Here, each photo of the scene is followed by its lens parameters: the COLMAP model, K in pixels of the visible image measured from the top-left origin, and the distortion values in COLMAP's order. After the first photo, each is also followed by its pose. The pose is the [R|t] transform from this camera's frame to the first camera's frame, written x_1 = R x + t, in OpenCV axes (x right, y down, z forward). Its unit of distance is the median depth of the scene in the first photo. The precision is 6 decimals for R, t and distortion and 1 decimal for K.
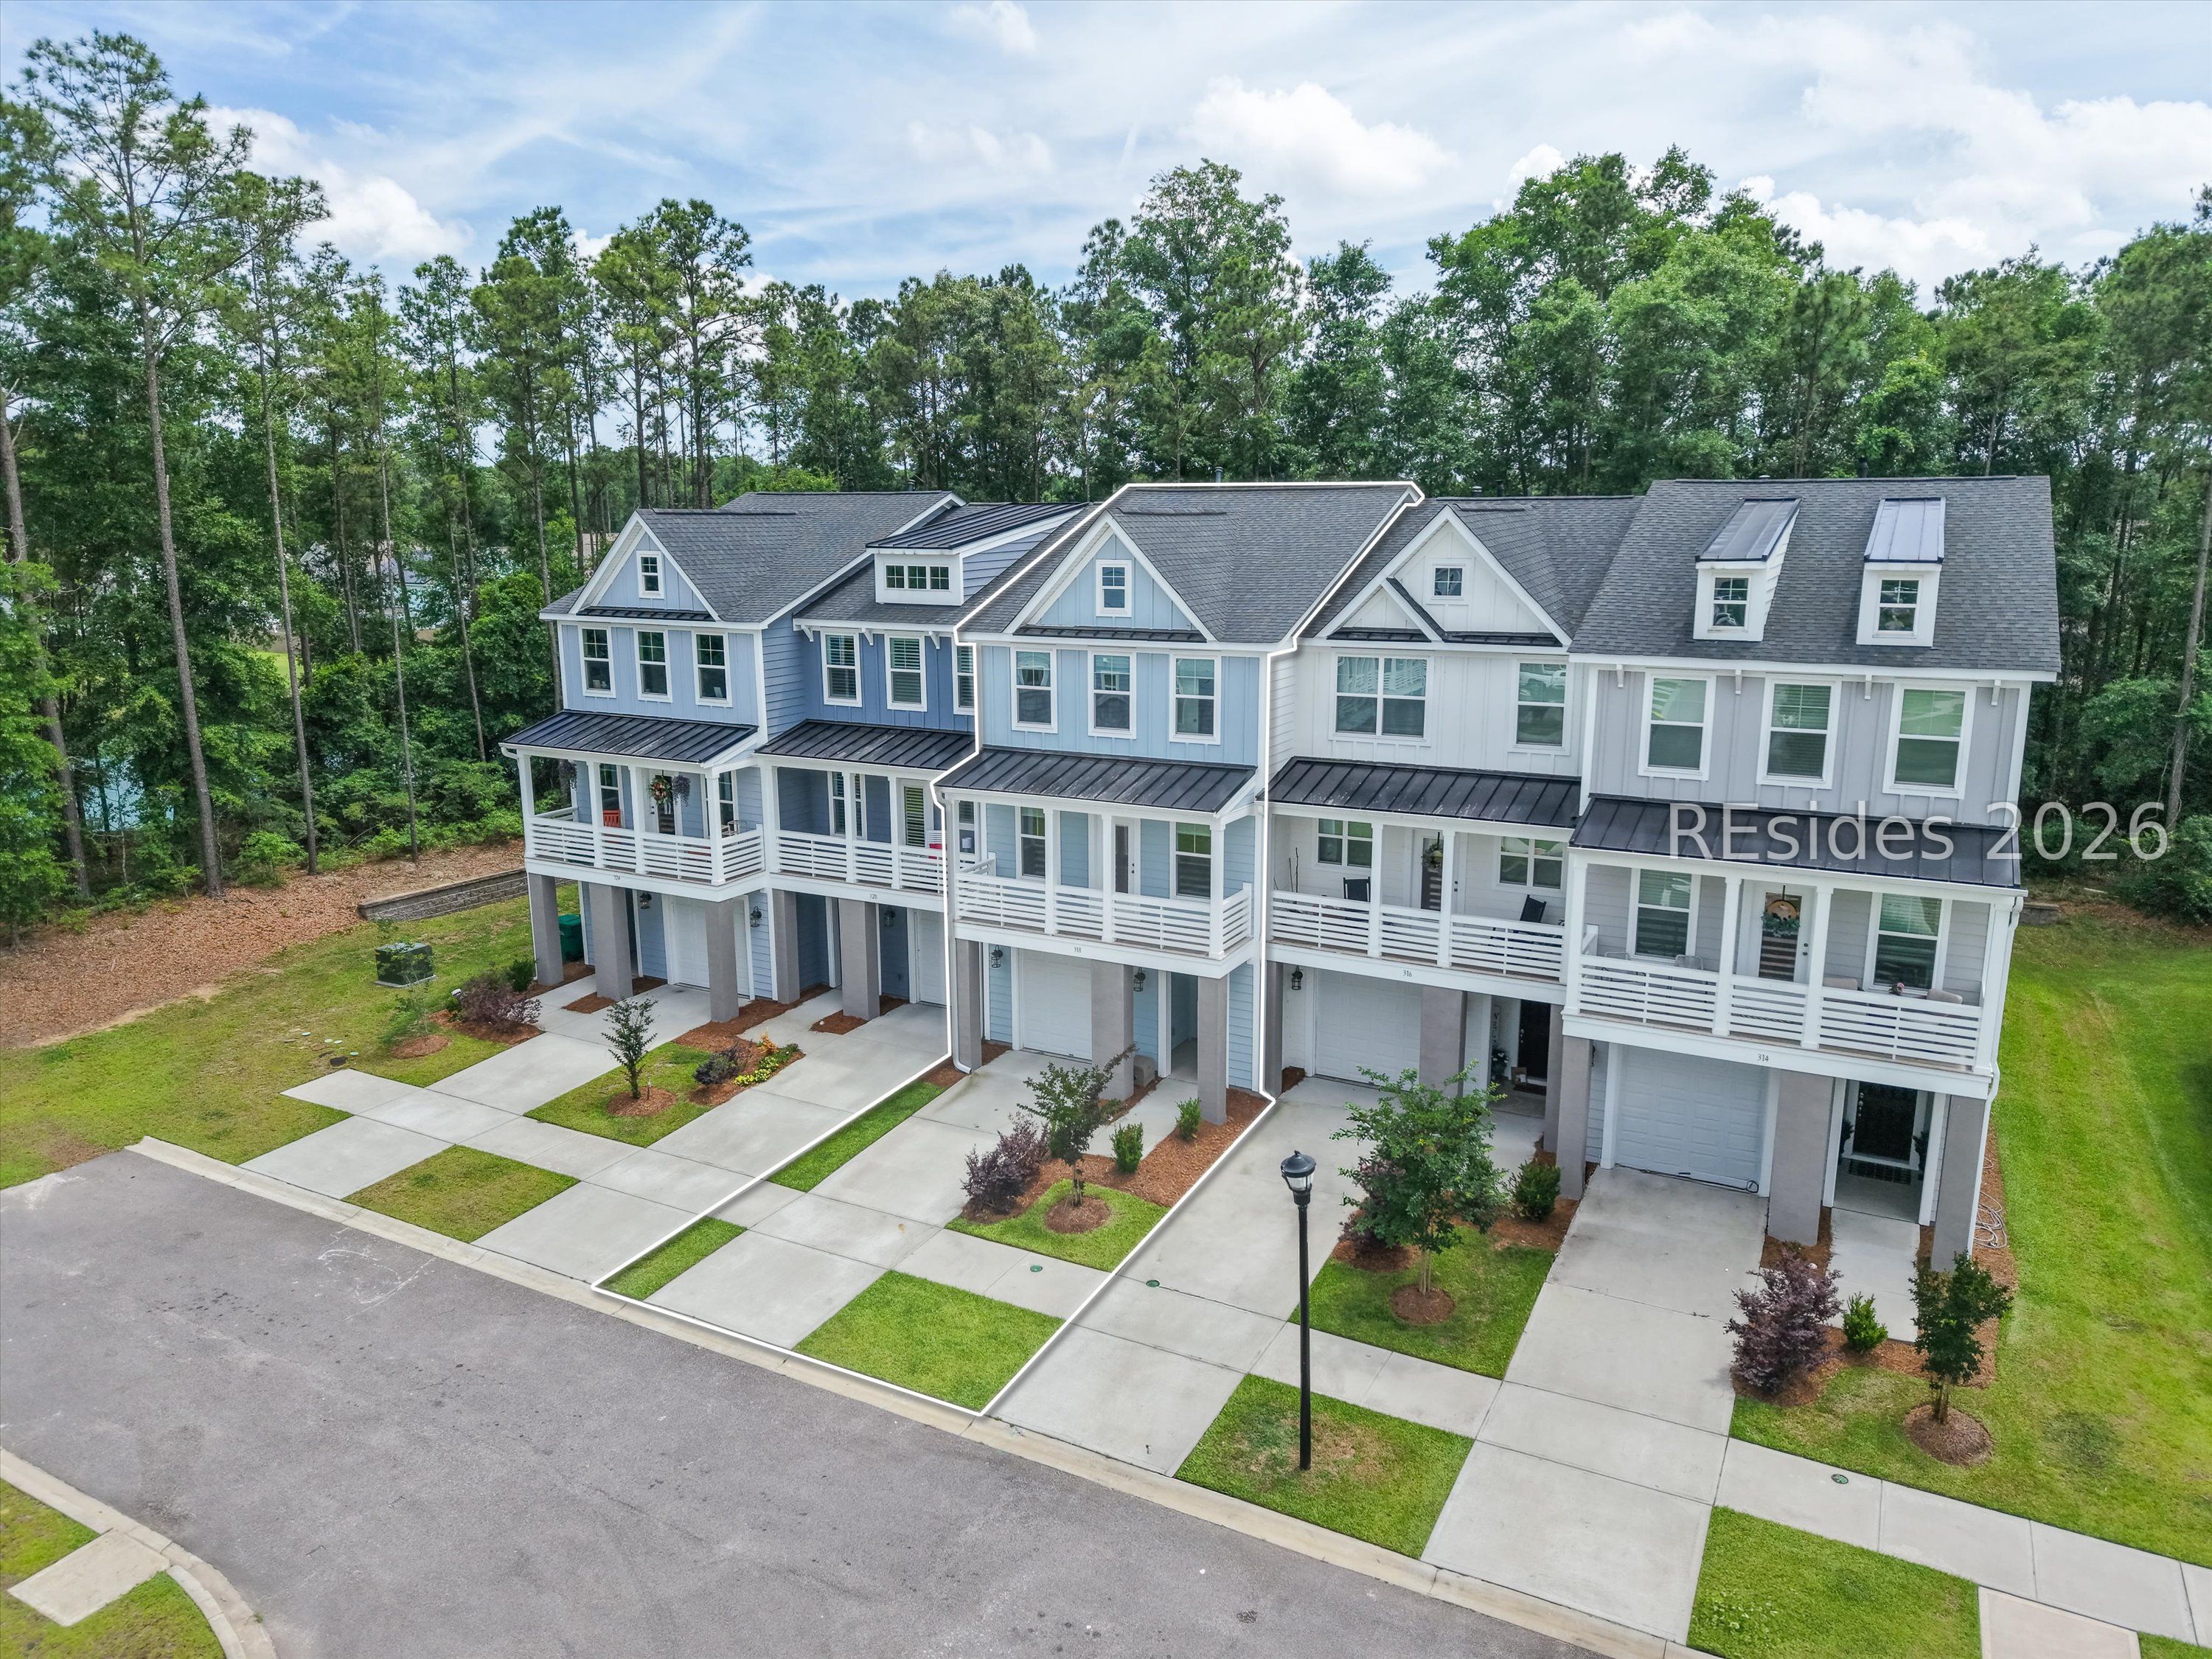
lens RADIAL K [[1503.1, 0, 1092.5], [0, 1503.1, 826.3], [0, 0, 1]] dist [-0.004033, -0.017160]
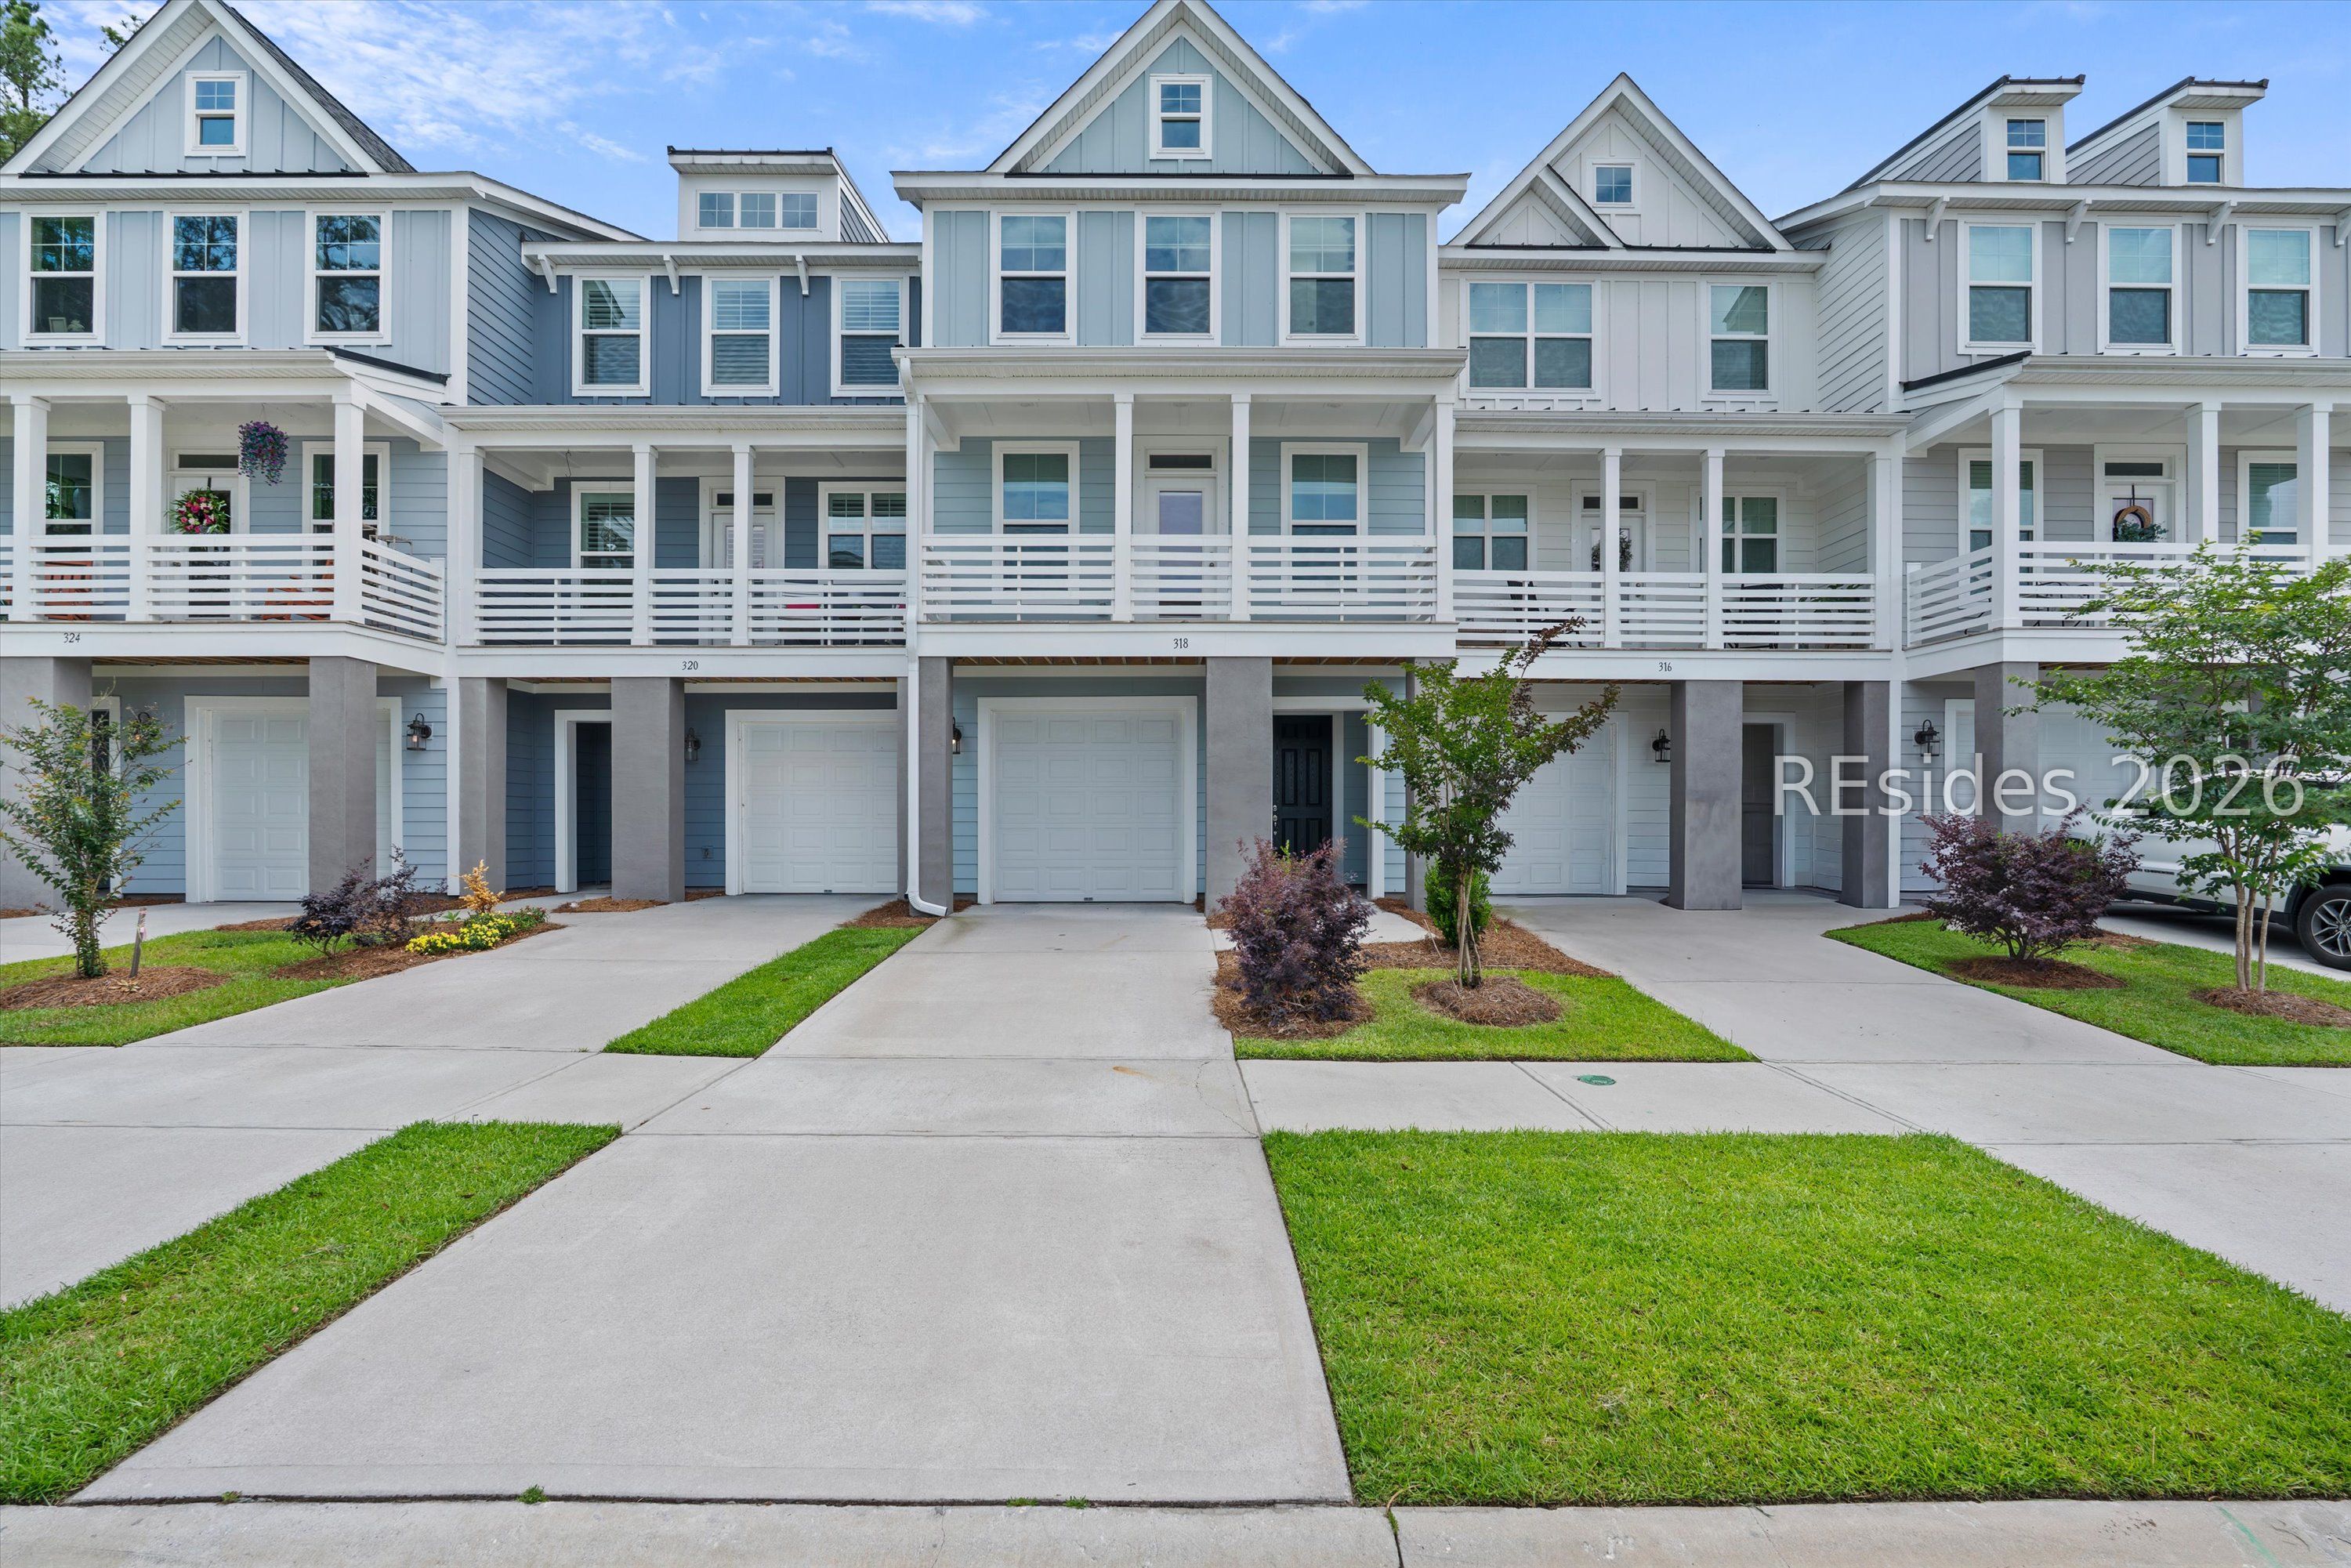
lens RADIAL K [[1043.5, 0, 1173.1], [0, 1043.5, 841.3], [0, 0, 1]] dist [-0.018943, 0.002349]
pose [[0.872701, 0.006486, 0.488212, -0.205346], [0.092563, 0.979581, -0.178476, 0.228002], [-0.479401, 0.200947, 0.854280, 0.688181]]
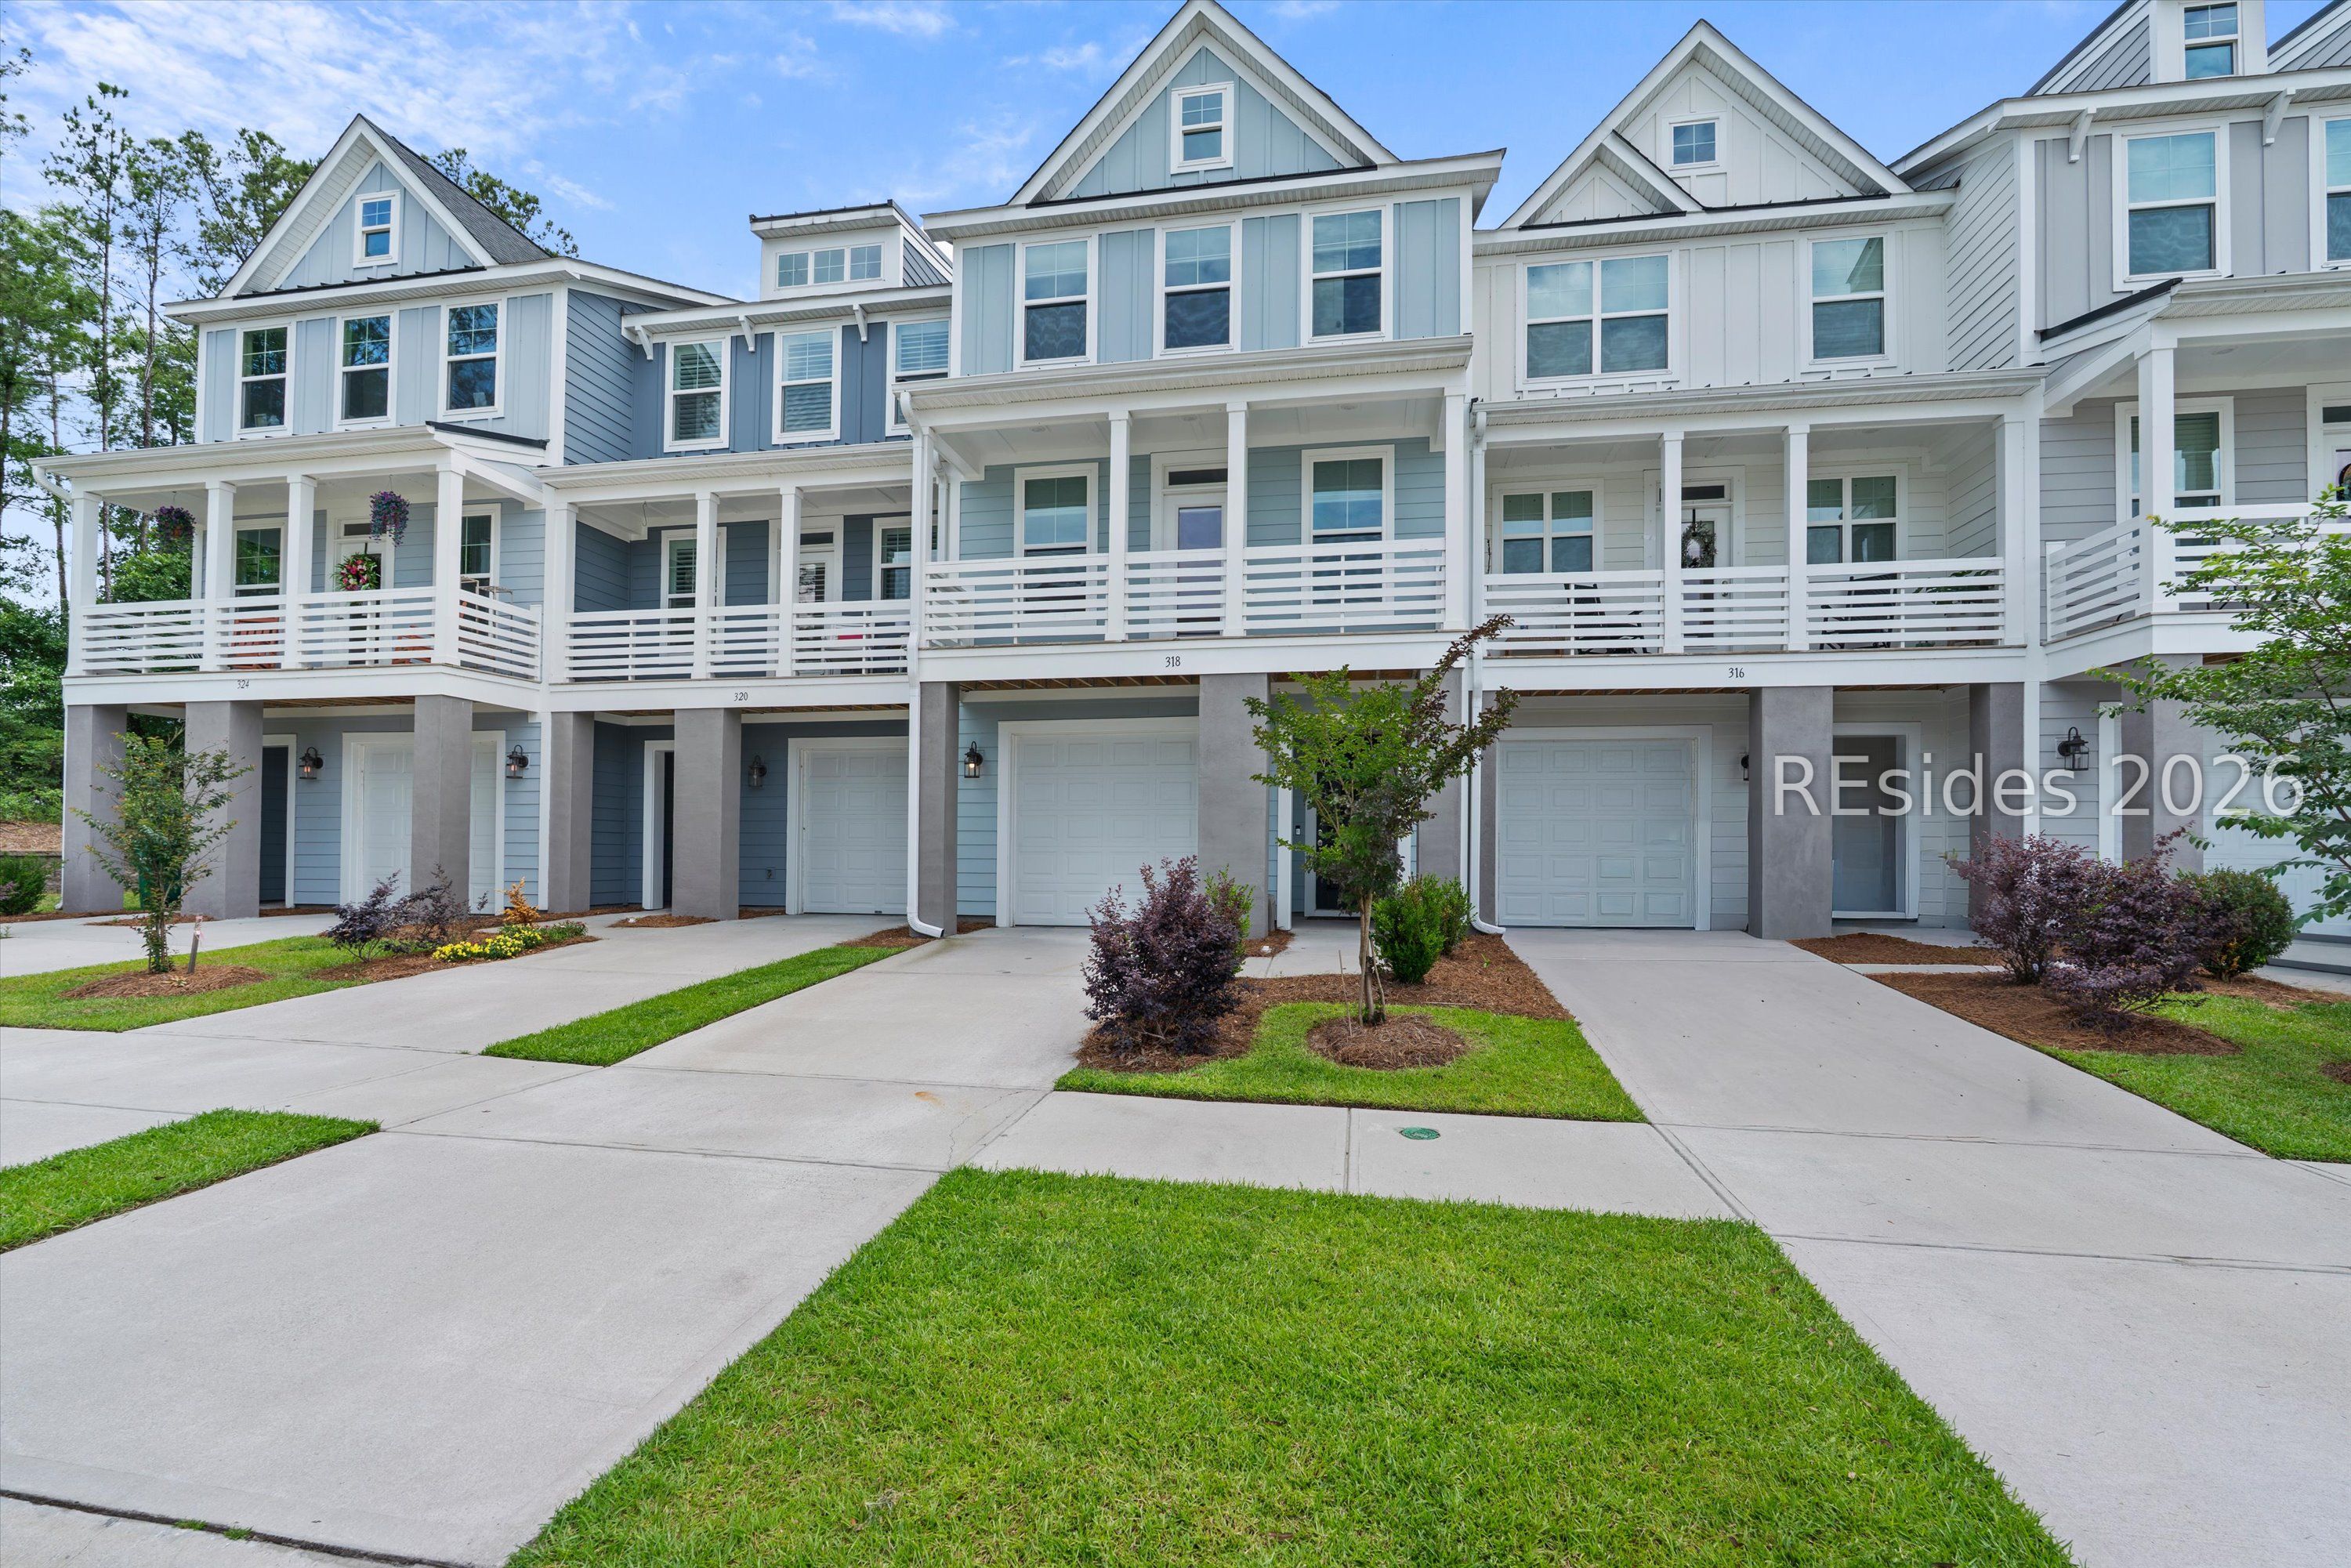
lens RADIAL K [[1043.5, 0, 1171.1], [0, 1043.5, 853.1], [0, 0, 1]] dist [-0.018943, 0.002349]
pose [[0.949324, 0.018072, 0.313779, -0.130592], [0.049496, 0.977292, -0.206036, 0.232749], [-0.310377, 0.211126, 0.926872, 0.667410]]
